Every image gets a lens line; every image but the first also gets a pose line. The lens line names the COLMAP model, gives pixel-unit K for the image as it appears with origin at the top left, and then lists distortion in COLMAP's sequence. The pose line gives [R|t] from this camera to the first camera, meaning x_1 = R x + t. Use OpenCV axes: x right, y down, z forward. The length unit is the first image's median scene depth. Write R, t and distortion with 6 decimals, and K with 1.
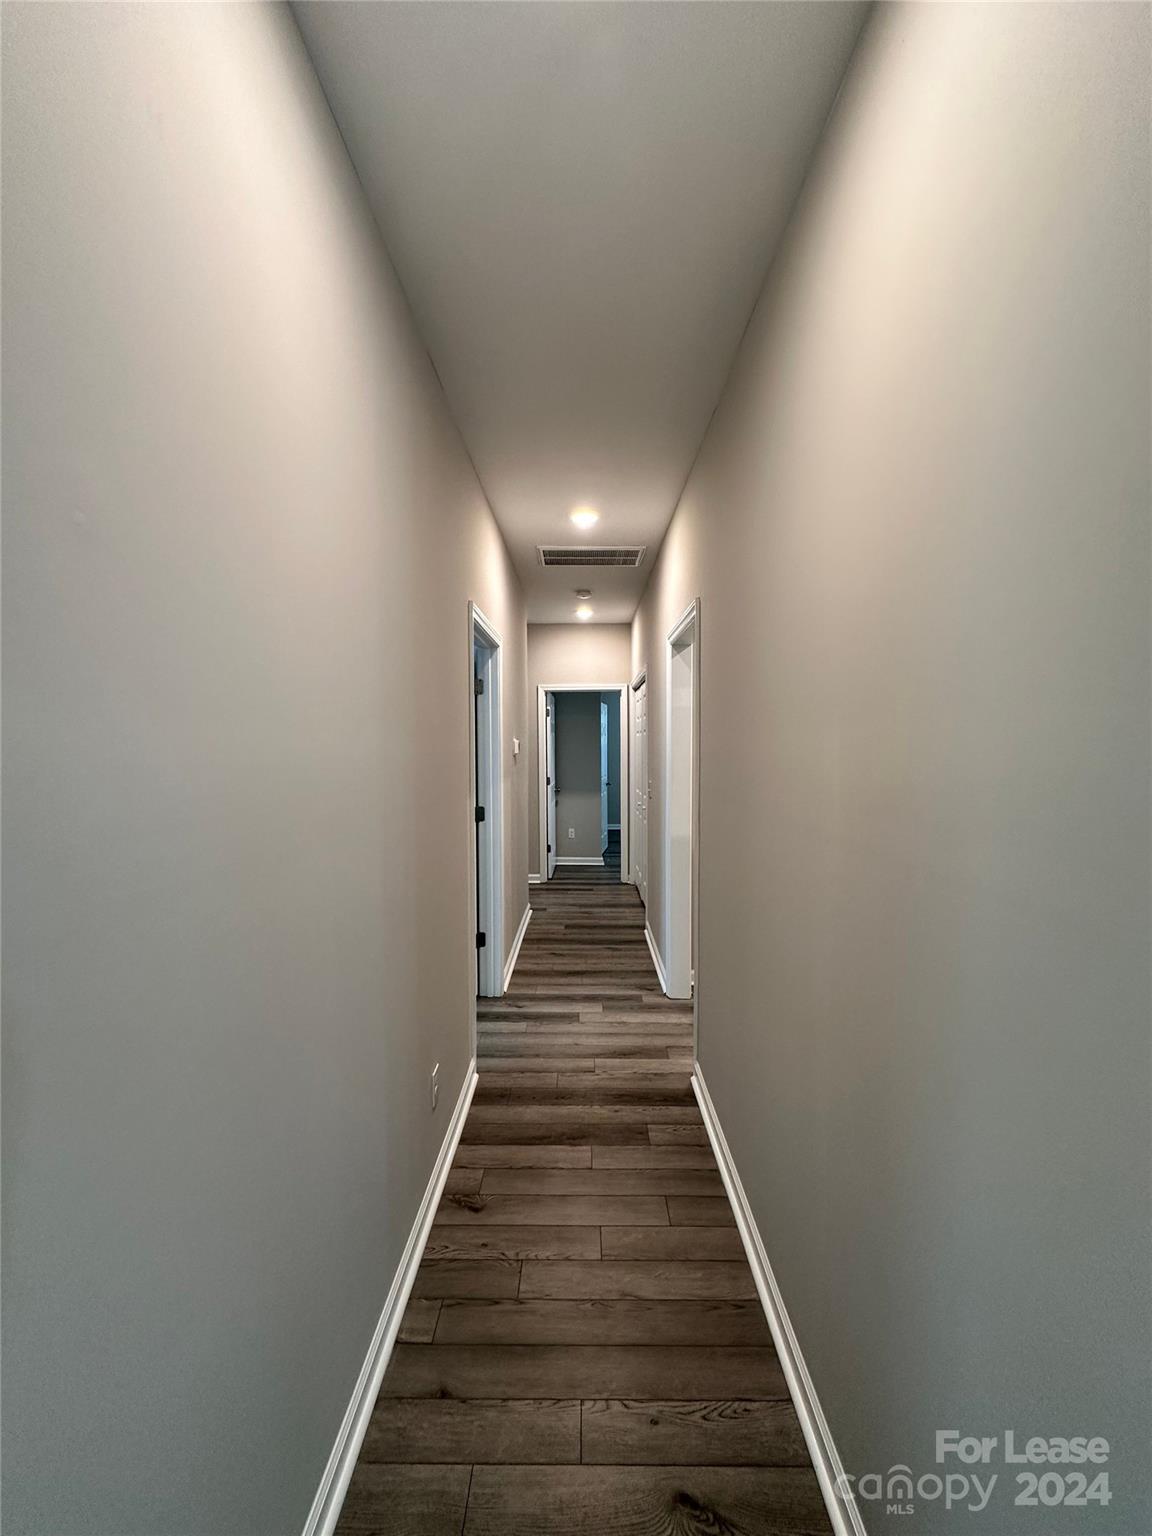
lens RADIAL K [[612.5, 0, 578.9], [0, 612.5, 767.4], [0, 0, 1]] dist [-0.004891, 0.001220]
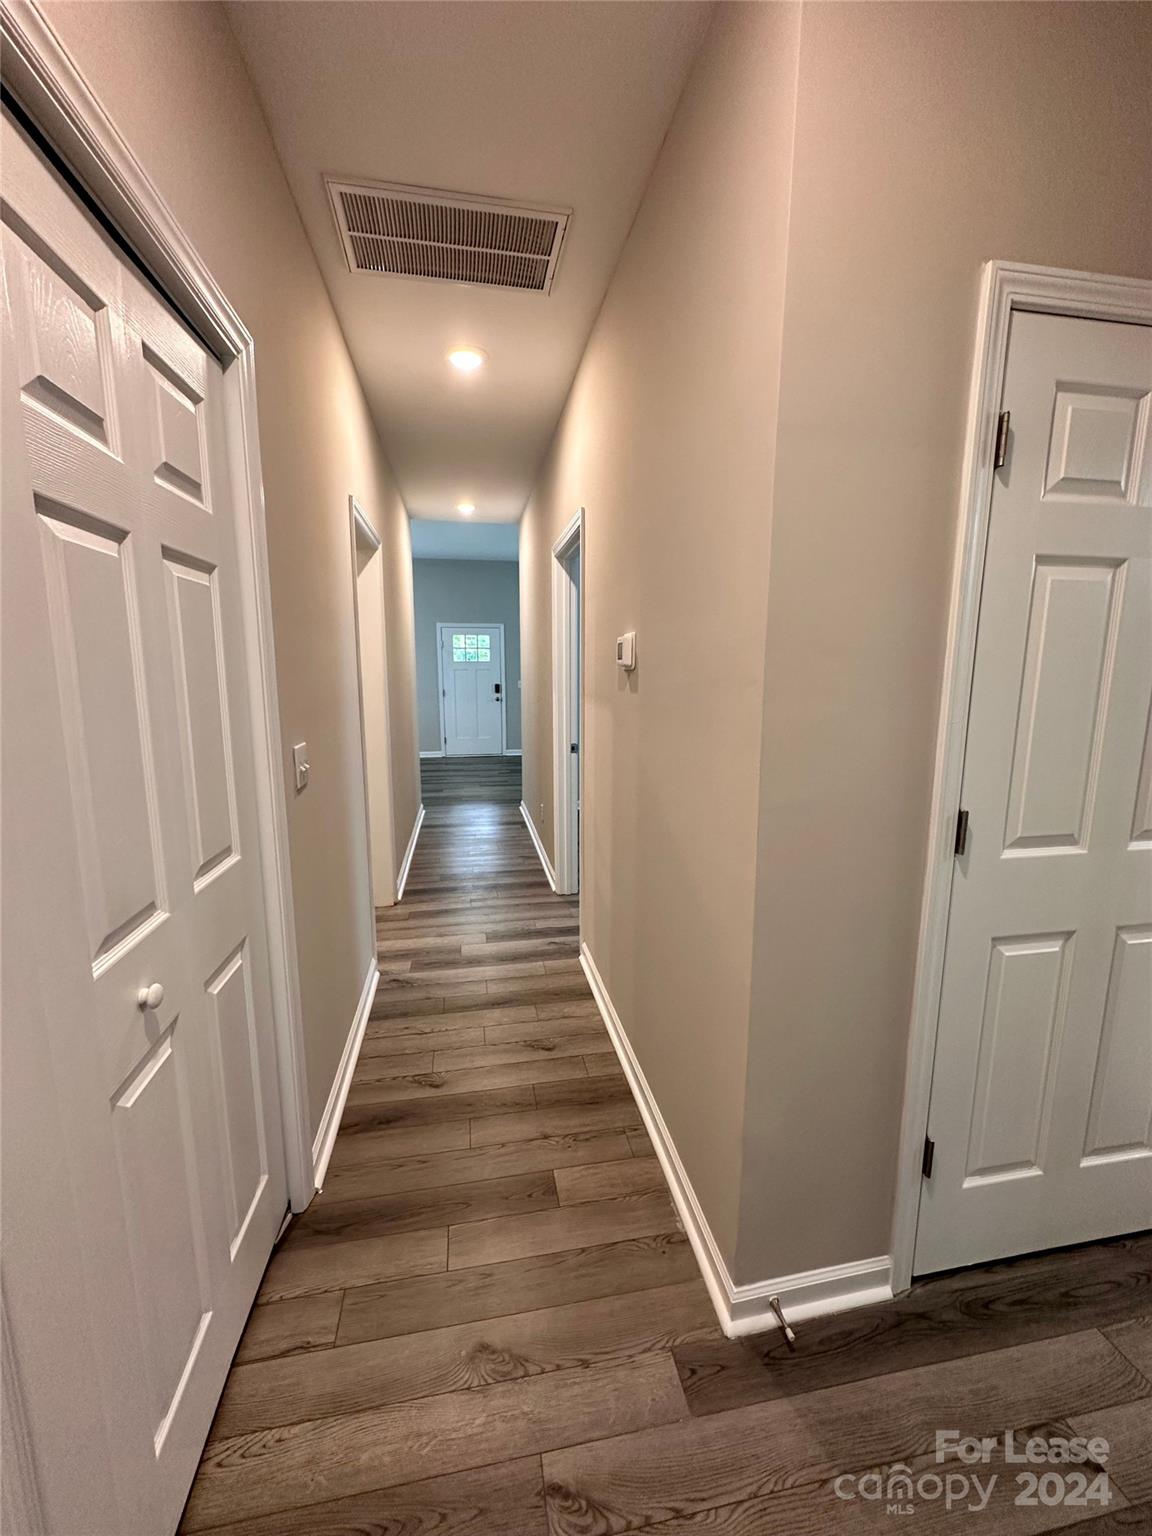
lens RADIAL K [[612.5, 0, 572.2], [0, 612.5, 765.8], [0, 0, 1]] dist [-0.004891, 0.001220]
pose [[-0.983493, 0.029426, -0.178540, 0.030337], [-0.008792, 0.977752, 0.209581, -0.059877], [0.180735, 0.207691, -0.961353, 1.833214]]
